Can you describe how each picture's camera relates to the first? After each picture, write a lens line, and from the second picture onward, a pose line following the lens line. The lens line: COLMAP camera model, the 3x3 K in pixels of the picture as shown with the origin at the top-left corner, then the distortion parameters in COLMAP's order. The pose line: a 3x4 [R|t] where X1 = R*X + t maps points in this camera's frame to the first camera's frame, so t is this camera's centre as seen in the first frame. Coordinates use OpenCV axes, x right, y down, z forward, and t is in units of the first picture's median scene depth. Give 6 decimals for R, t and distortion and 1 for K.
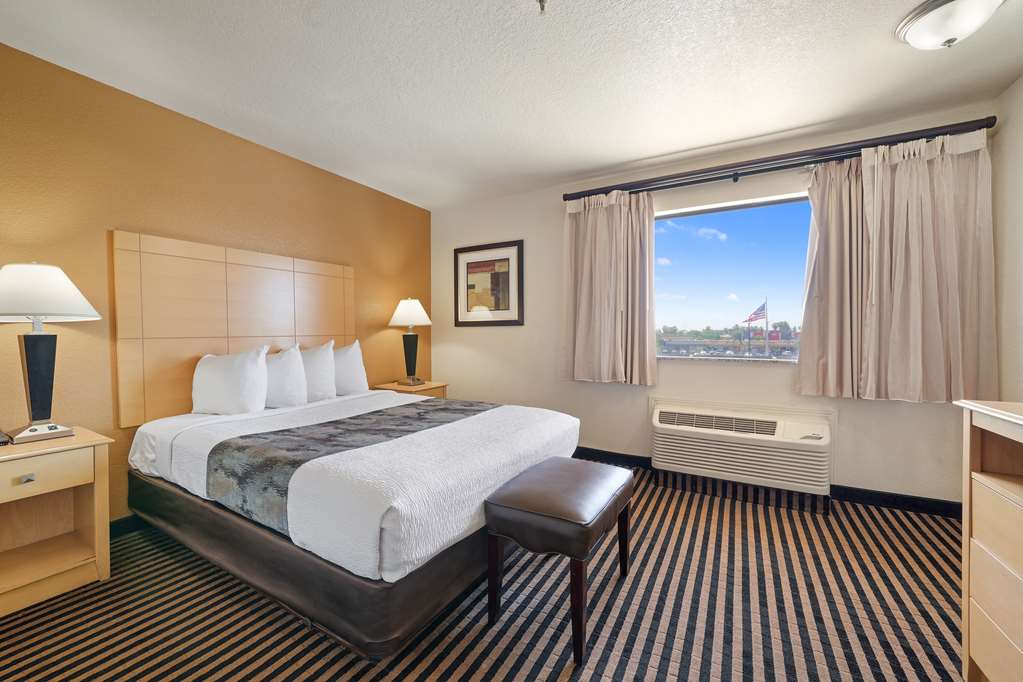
lens RADIAL K [[401.5, 0, 529.7], [0, 401.5, 337.1], [0, 0, 1]] dist [0.001103, 0.000164]
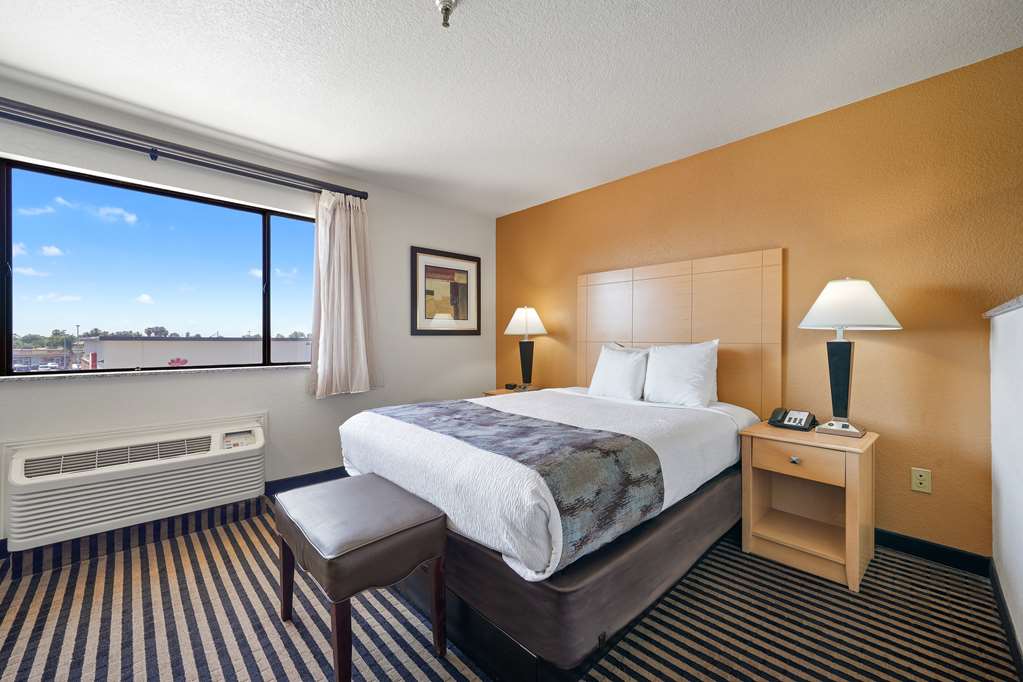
lens RADIAL K [[410.1, 0, 511.5], [0, 410.1, 332.9], [0, 0, 1]] dist [-0.004500, 0.002644]
pose [[0.298584, 0.015180, 0.954263, -1.015936], [0.011468, 0.999744, -0.019492, -0.010383], [-0.954315, 0.016763, 0.298333, 0.545338]]
